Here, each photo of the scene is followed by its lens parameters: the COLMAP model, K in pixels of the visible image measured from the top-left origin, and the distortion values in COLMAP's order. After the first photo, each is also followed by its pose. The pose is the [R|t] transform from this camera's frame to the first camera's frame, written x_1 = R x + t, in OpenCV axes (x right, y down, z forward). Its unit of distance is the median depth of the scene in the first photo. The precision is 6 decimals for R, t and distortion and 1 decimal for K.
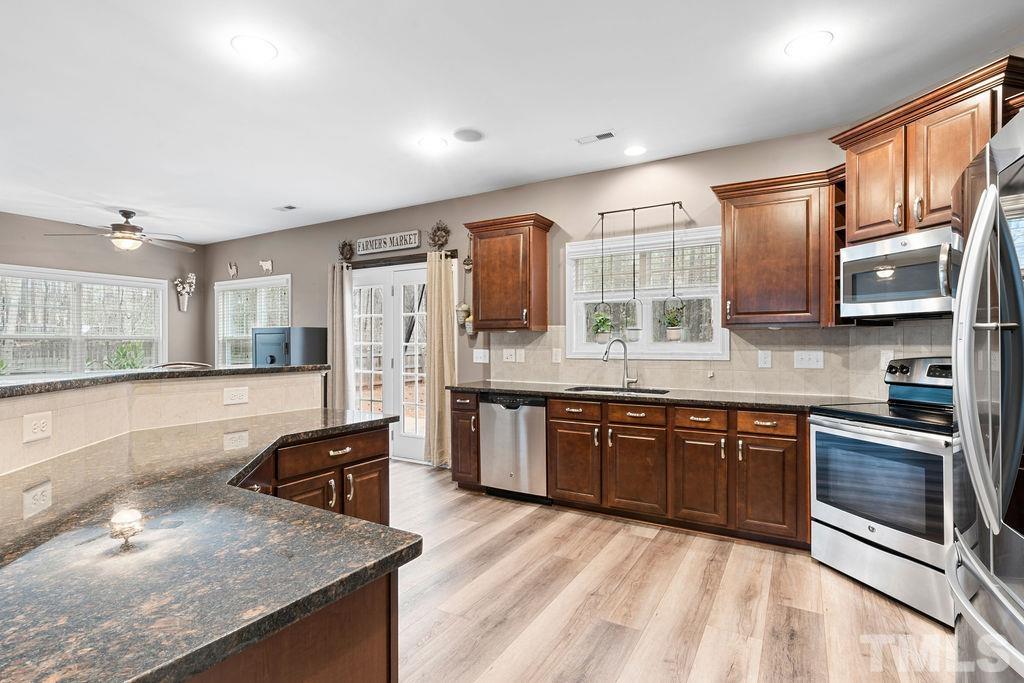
lens RADIAL K [[499.4, 0, 517.9], [0, 499.4, 341.2], [0, 0, 1]] dist [0.001457, 0.000298]
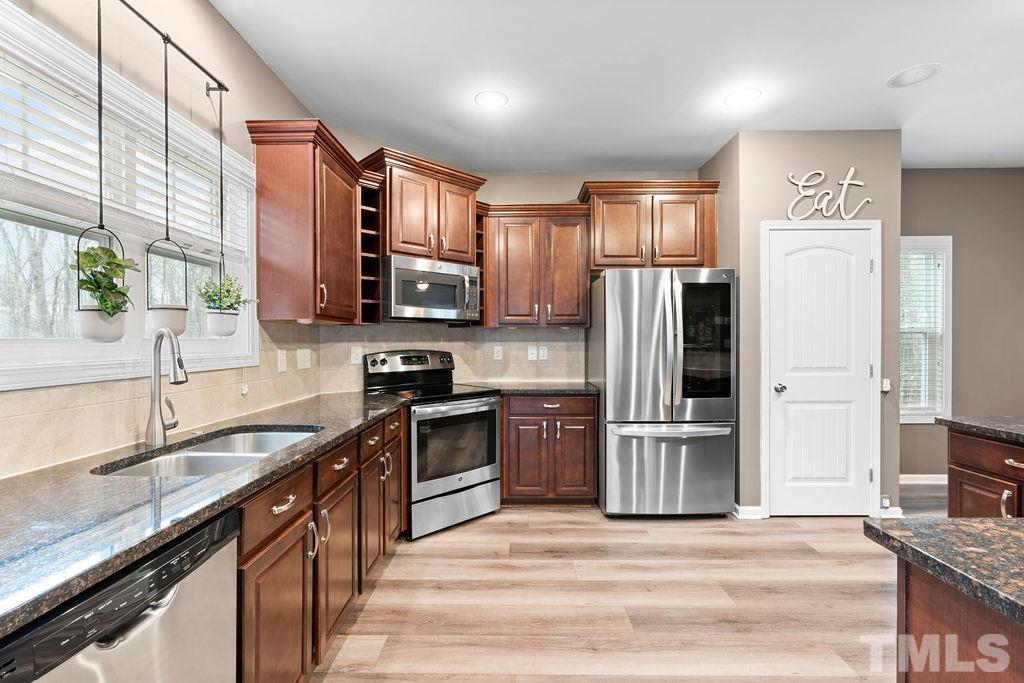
lens RADIAL K [[466.7, 0, 510.2], [0, 466.7, 342.2], [0, 0, 1]] dist [0.000603, -0.000339]
pose [[-0.485736, 0.000743, 0.874105, -0.322296], [0.000108, 1.000000, -0.000790, 0.007820], [-0.874106, -0.000289, -0.485736, 1.072785]]
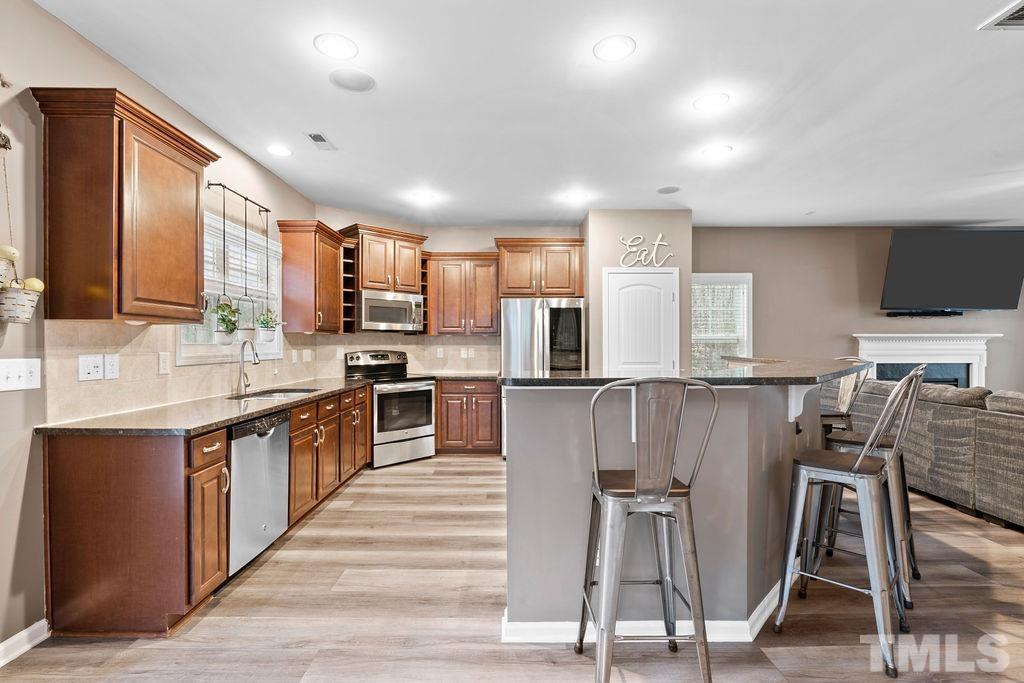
lens RADIAL K [[466.7, 0, 506.1], [0, 466.7, 343.1], [0, 0, 1]] dist [0.000603, -0.000339]
pose [[-0.497562, 0.002742, 0.867424, -0.859081], [-0.002379, 0.999987, -0.004526, 0.006124], [-0.867425, -0.004316, -0.497549, 1.160277]]
